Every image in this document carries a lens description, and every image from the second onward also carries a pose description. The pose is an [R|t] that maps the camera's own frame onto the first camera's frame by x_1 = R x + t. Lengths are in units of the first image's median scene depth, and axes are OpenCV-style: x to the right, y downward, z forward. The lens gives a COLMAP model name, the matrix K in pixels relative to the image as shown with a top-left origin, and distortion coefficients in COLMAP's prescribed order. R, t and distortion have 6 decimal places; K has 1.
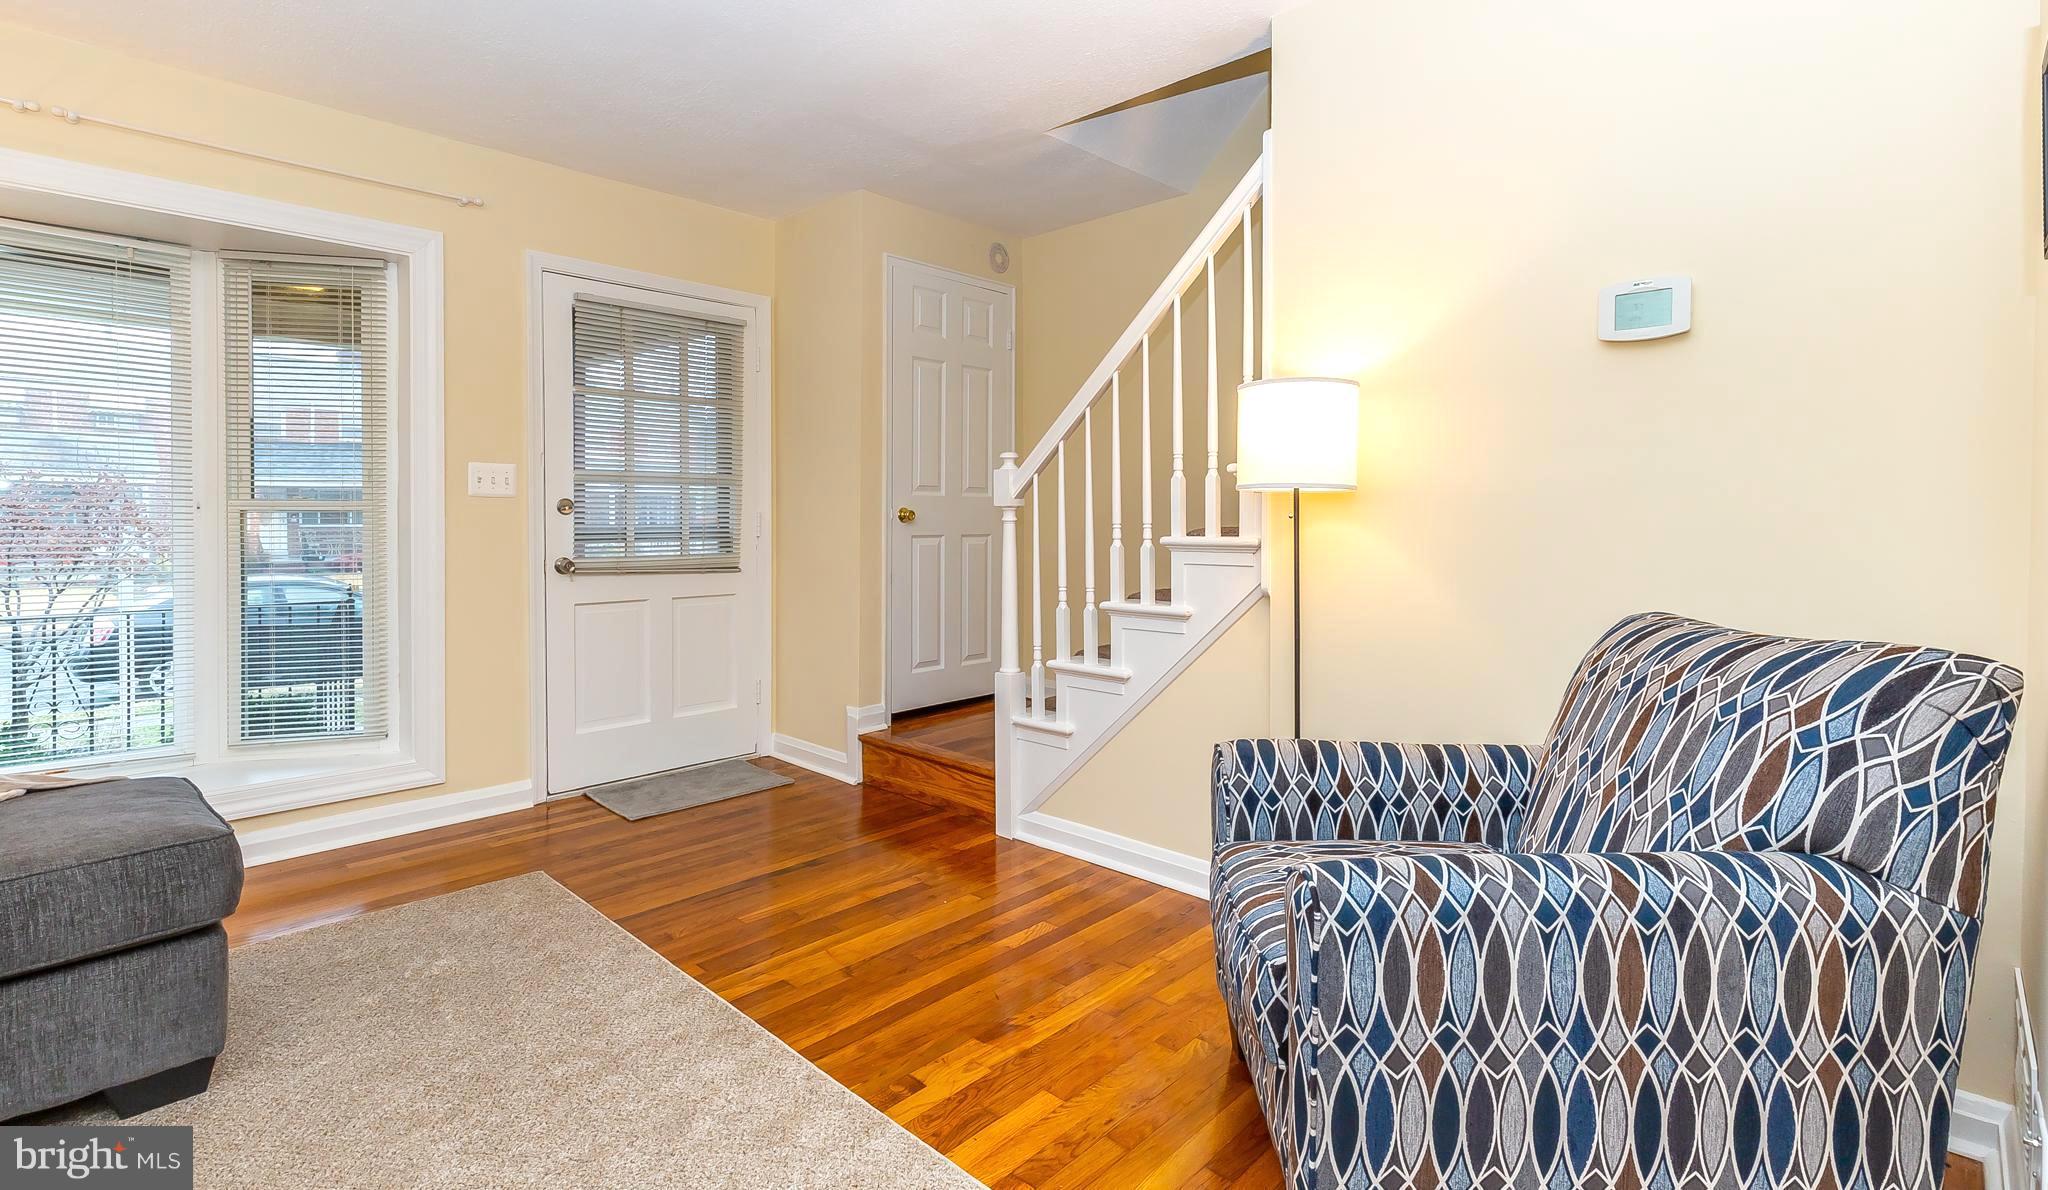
lens RADIAL K [[940.8, 0, 1020.8], [0, 940.8, 540.6], [0, 0, 1]] dist [0.012660, -0.009470]
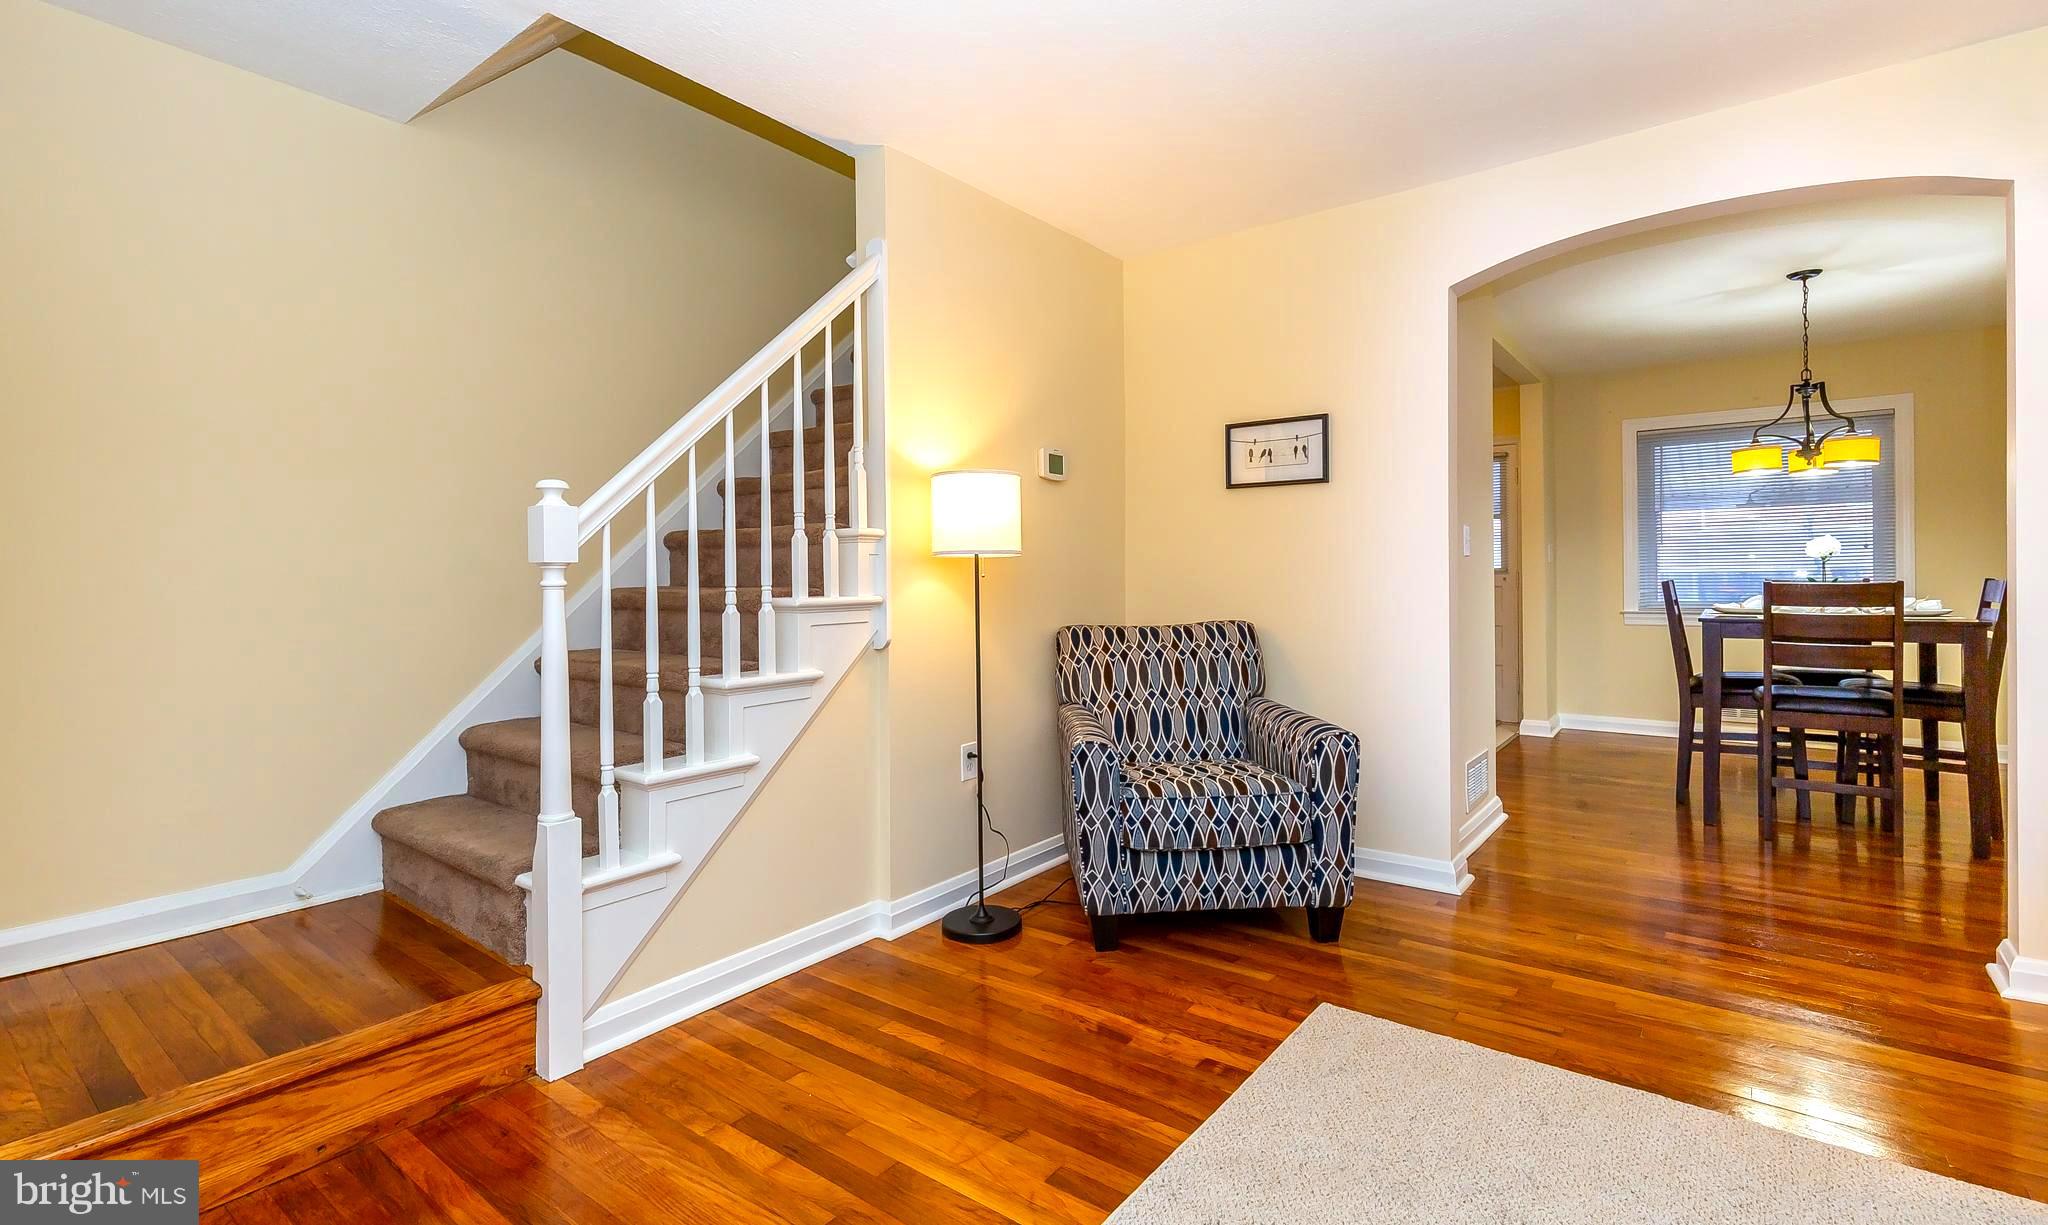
lens RADIAL K [[932.1, 0, 1019.6], [0, 932.1, 586.5], [0, 0, 1]] dist [0.008162, 0.000172]
pose [[-0.104788, -0.007400, 0.994467, -0.853546], [0.034470, 0.999344, 0.011068, -0.020464], [-0.993897, 0.035439, -0.104464, 0.926434]]
